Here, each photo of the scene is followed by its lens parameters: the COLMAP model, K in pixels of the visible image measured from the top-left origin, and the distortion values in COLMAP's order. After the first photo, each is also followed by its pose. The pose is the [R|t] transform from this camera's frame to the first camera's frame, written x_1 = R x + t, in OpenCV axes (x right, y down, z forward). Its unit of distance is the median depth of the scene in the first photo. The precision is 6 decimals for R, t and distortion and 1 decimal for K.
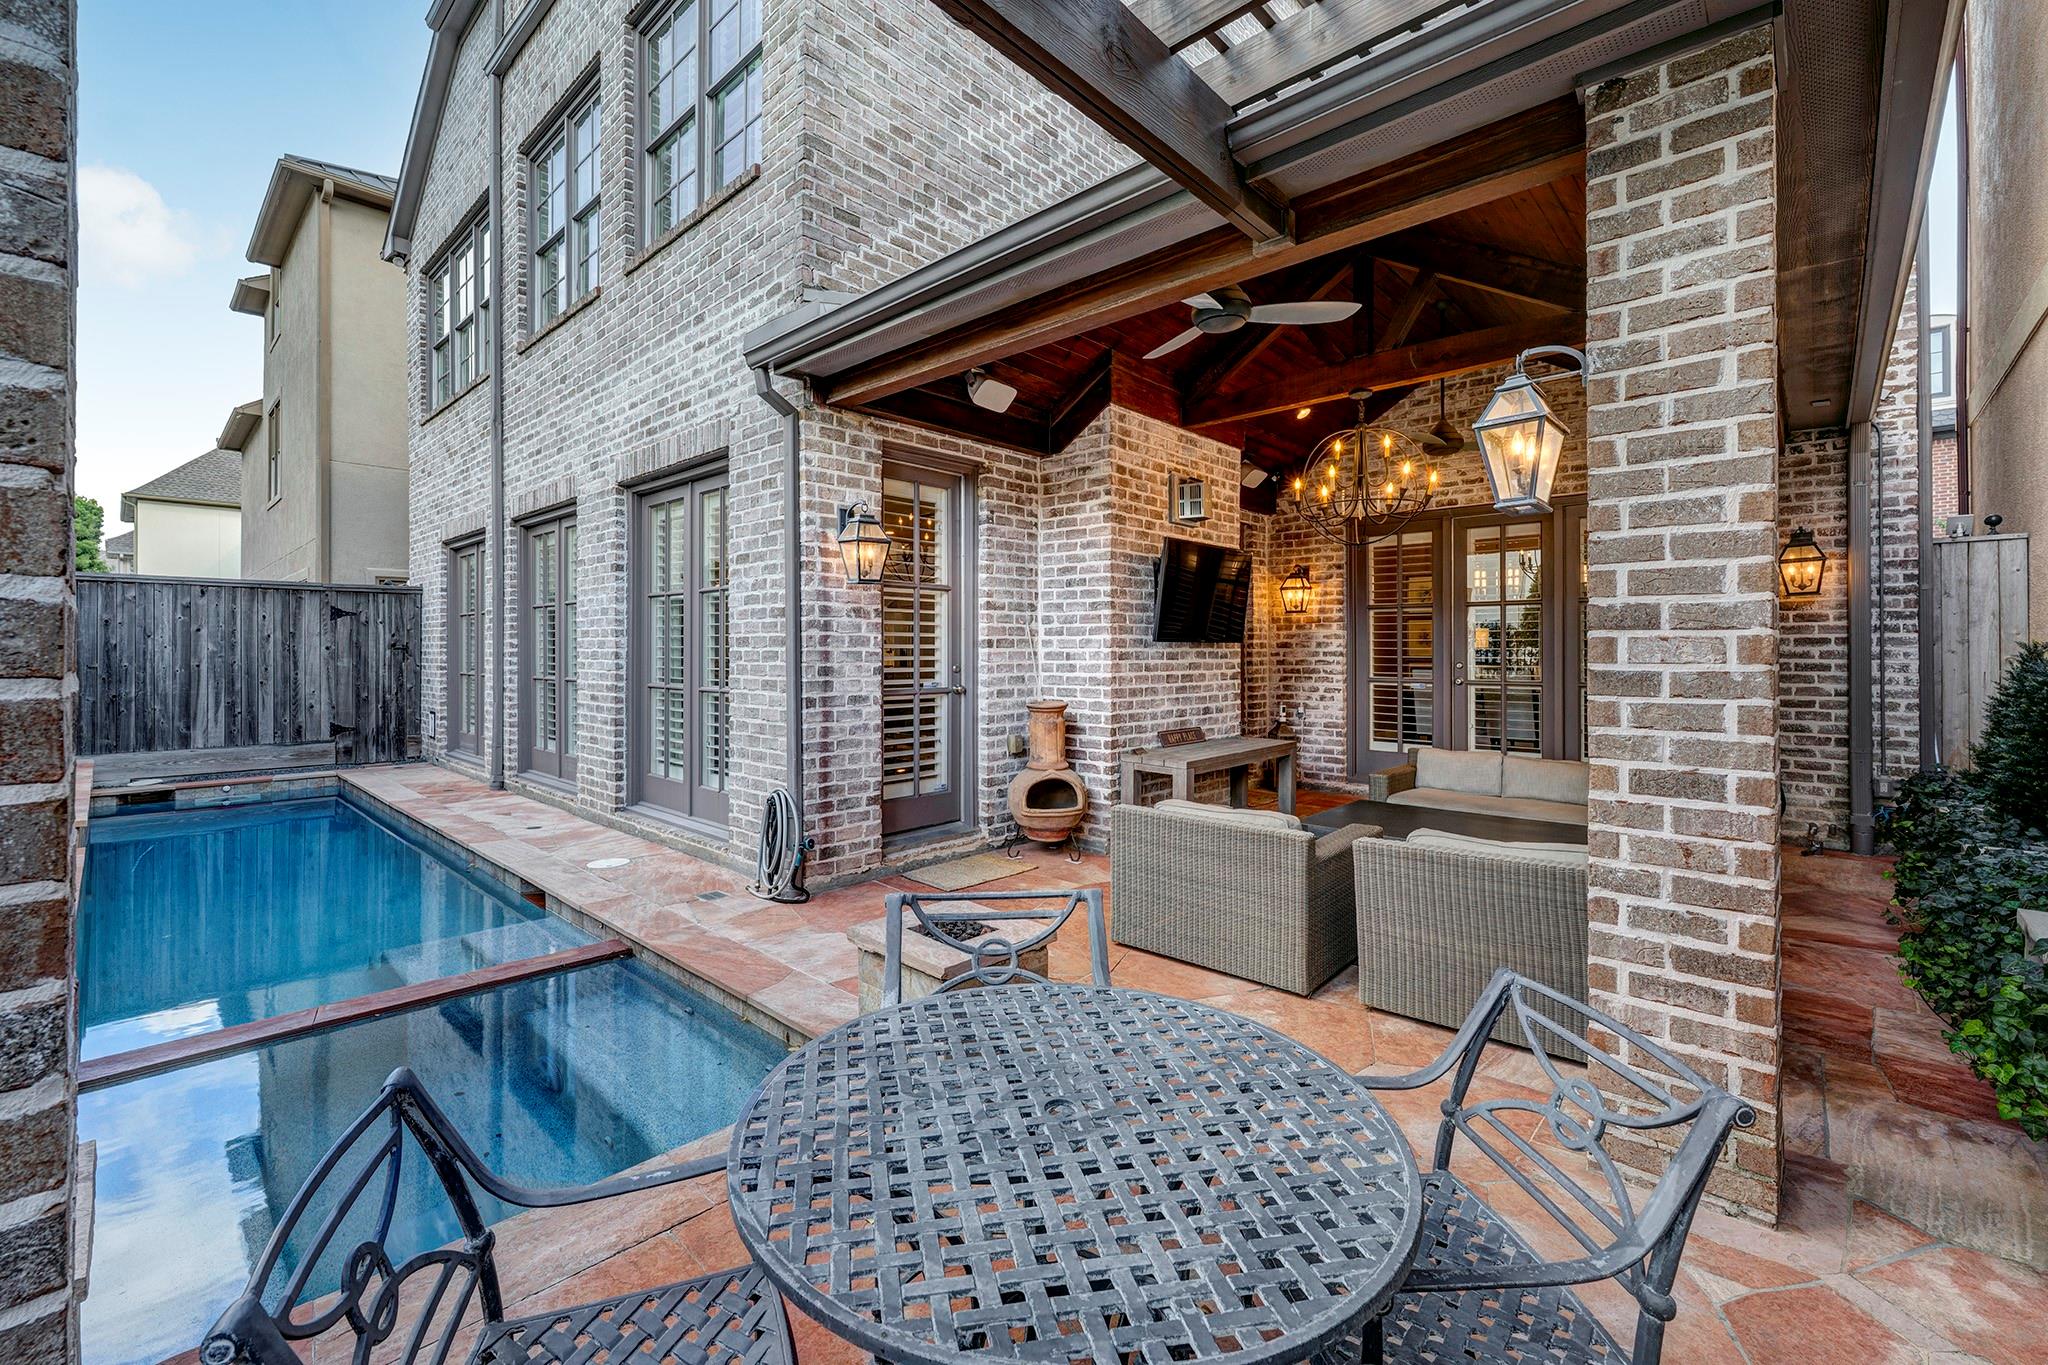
lens RADIAL K [[847.3, 0, 1051.4], [0, 847.3, 645.7], [0, 0, 1]] dist [0.000227, -0.000649]
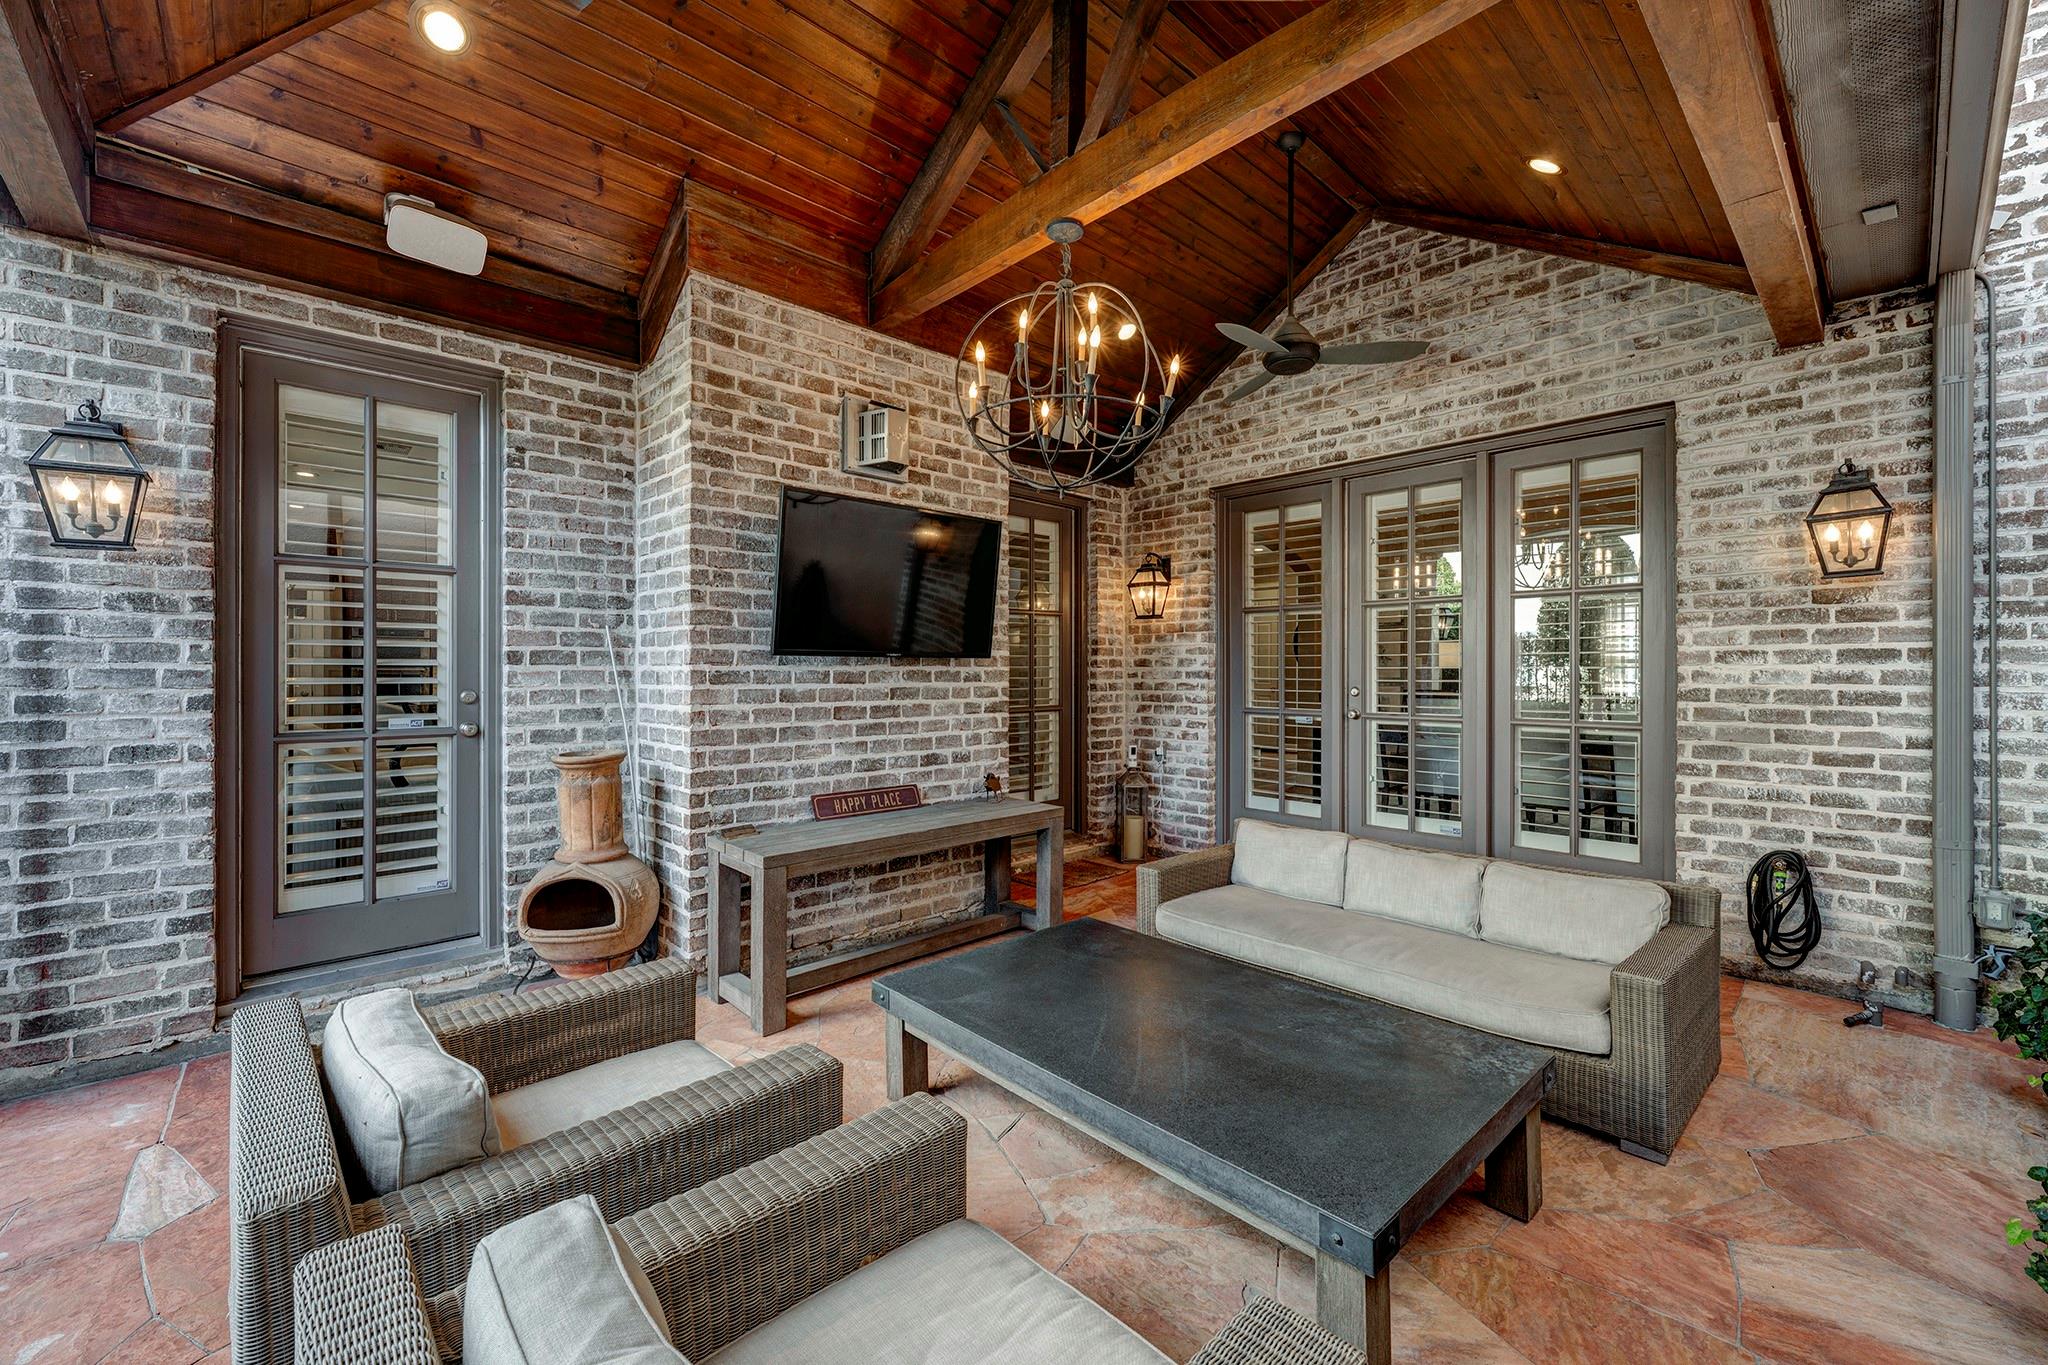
lens RADIAL K [[847.3, 0, 1072.9], [0, 847.3, 669.9], [0, 0, 1]] dist [0.000227, -0.000649]
pose [[0.999058, 0.001090, -0.043387, 0.368888], [-0.000883, 0.999988, 0.004798, 0.002991], [0.043392, -0.004756, 0.999047, 0.385195]]
